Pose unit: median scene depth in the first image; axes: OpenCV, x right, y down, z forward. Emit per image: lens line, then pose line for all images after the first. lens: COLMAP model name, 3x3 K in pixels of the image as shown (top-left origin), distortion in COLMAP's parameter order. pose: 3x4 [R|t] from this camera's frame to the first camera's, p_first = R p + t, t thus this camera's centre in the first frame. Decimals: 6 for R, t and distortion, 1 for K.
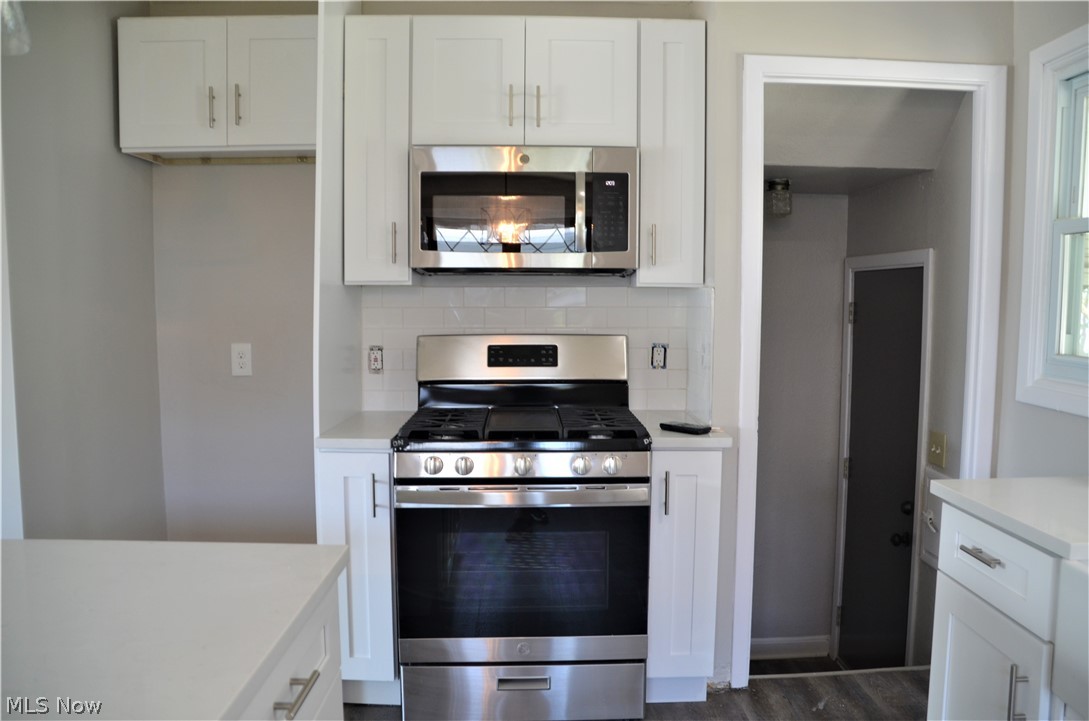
lens RADIAL K [[845.5, 0, 562.6], [0, 845.5, 372.6], [0, 0, 1]] dist [-0.175126, 0.107544]
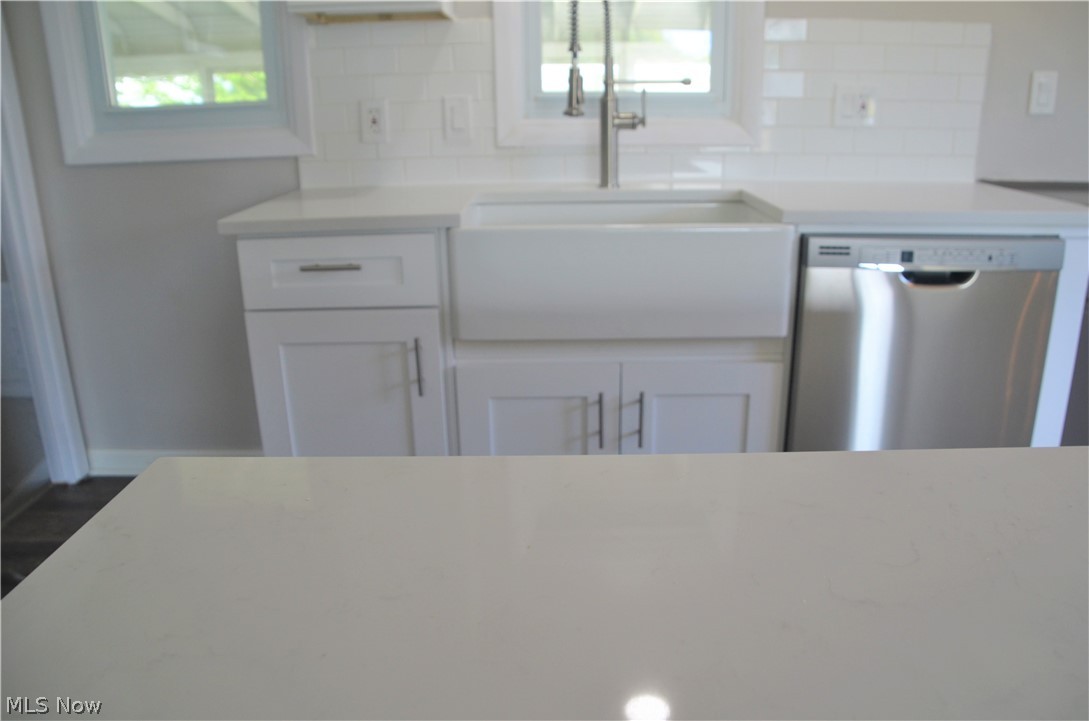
lens RADIAL K [[845.5, 0, 562.6], [0, 845.5, 372.6], [0, 0, 1]] dist [-0.175126, 0.107544]
pose [[0.034276, -0.313176, 0.949076, -0.328131], [0.099904, 0.945951, 0.308537, 0.033404], [-0.994407, 0.084241, 0.063711, 0.390616]]
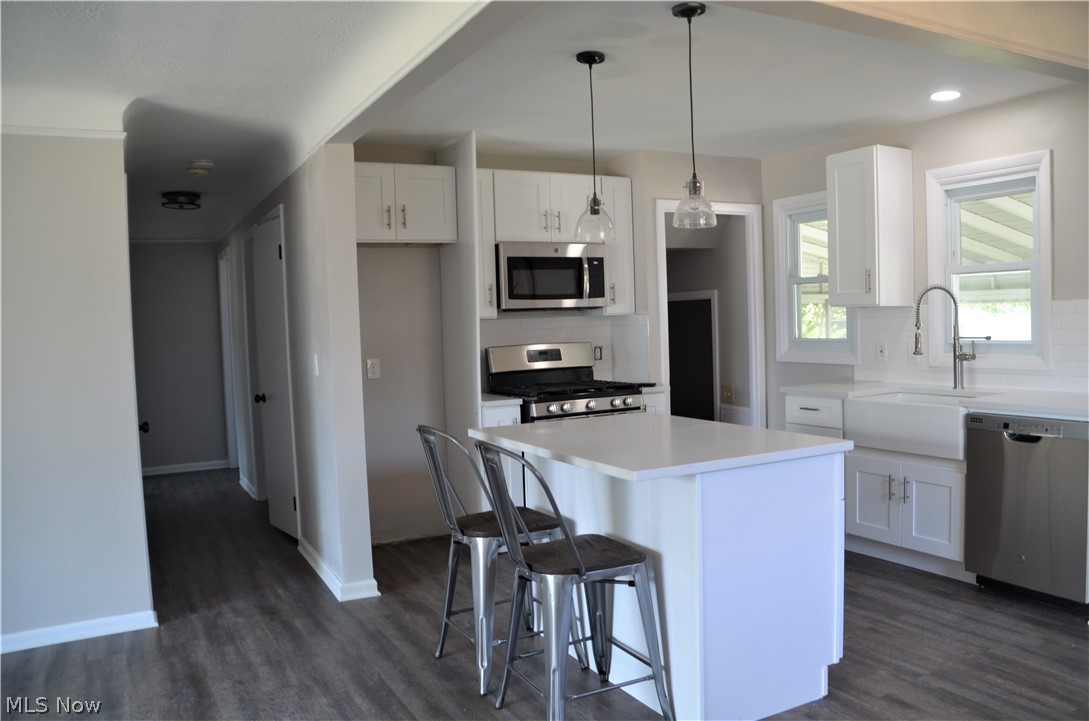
lens RADIAL K [[845.5, 0, 562.6], [0, 845.5, 372.6], [0, 0, 1]] dist [-0.175126, 0.107544]
pose [[0.893882, -0.062839, 0.443875, -0.887038], [0.077944, 0.996832, -0.015845, 0.052562], [-0.441473, 0.048761, 0.895948, -0.697831]]
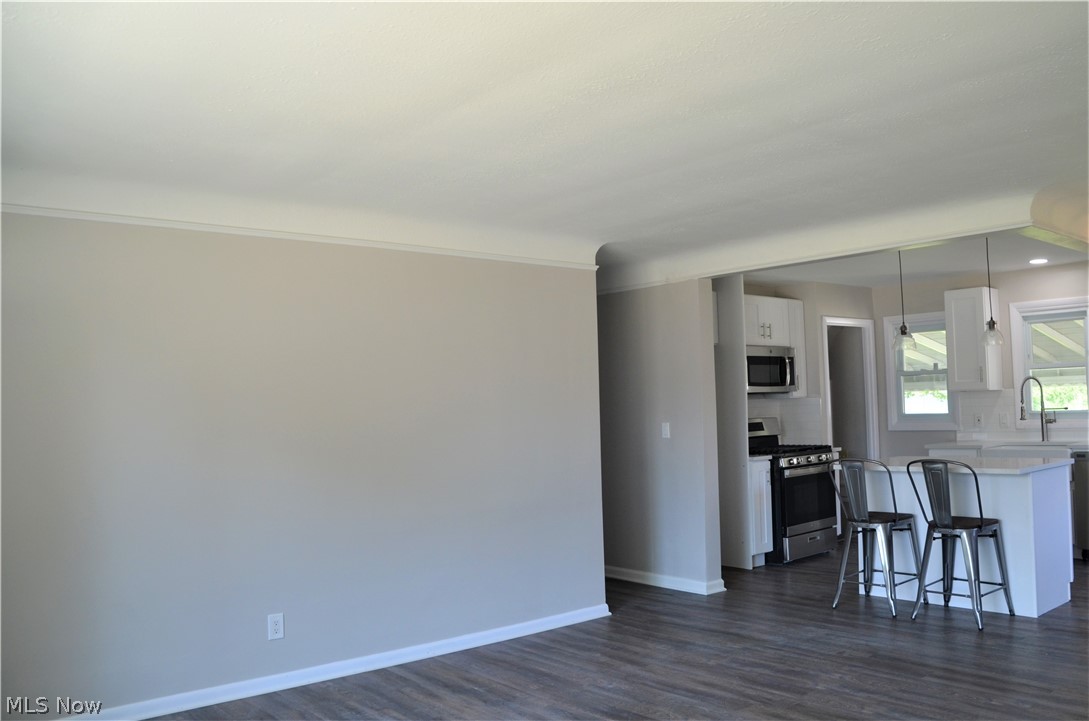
lens RADIAL K [[882.3, 0, 571.2], [0, 882.3, 375.6], [0, 0, 1]] dist [-0.176637, 0.107125]
pose [[0.782052, -0.009883, 0.623135, -2.265917], [0.093084, 0.990511, -0.101114, 0.044722], [-0.616223, 0.137080, 0.775551, -0.761356]]
